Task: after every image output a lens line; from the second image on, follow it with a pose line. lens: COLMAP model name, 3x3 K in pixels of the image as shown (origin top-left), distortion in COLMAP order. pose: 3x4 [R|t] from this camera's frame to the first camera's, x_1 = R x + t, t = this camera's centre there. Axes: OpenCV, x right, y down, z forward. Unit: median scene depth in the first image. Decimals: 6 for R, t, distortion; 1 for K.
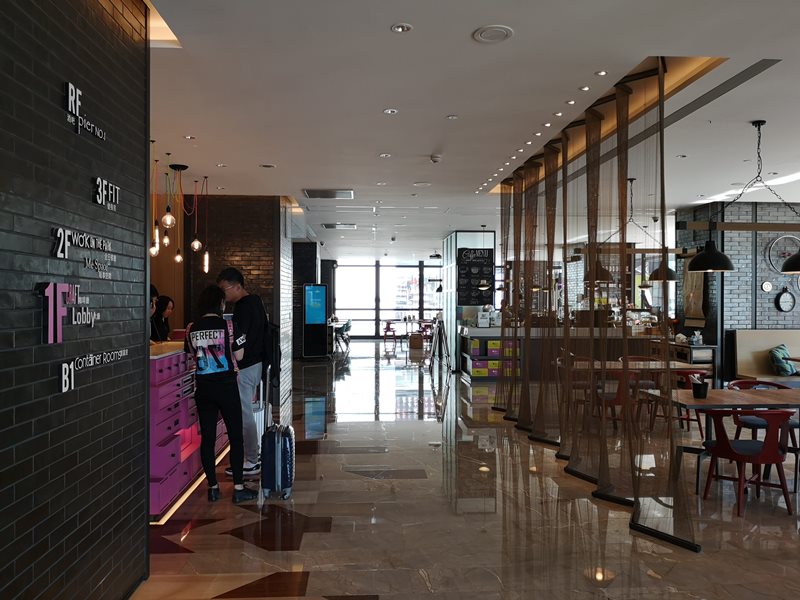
lens RADIAL K [[638.7, 0, 400.0], [0, 638.7, 300.0], [0, 0, 1]] dist [0.003098, -0.002827]
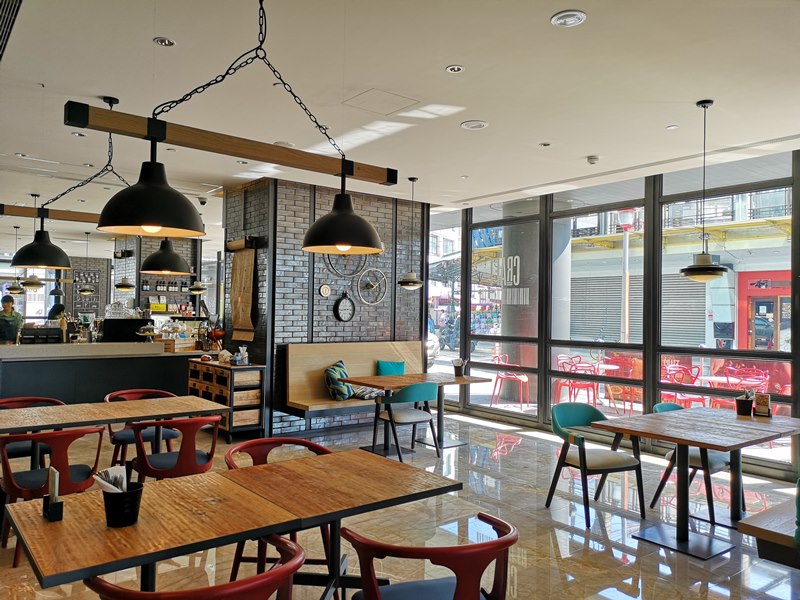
lens RADIAL K [[638.7, 0, 400.0], [0, 638.7, 300.0], [0, 0, 1]] dist [0.003098, -0.002827]
pose [[0.823778, 0.019284, 0.566585, 0.189356], [-0.012121, 0.999792, -0.016405, 0.003280], [-0.566783, 0.006646, 0.823840, 0.270651]]
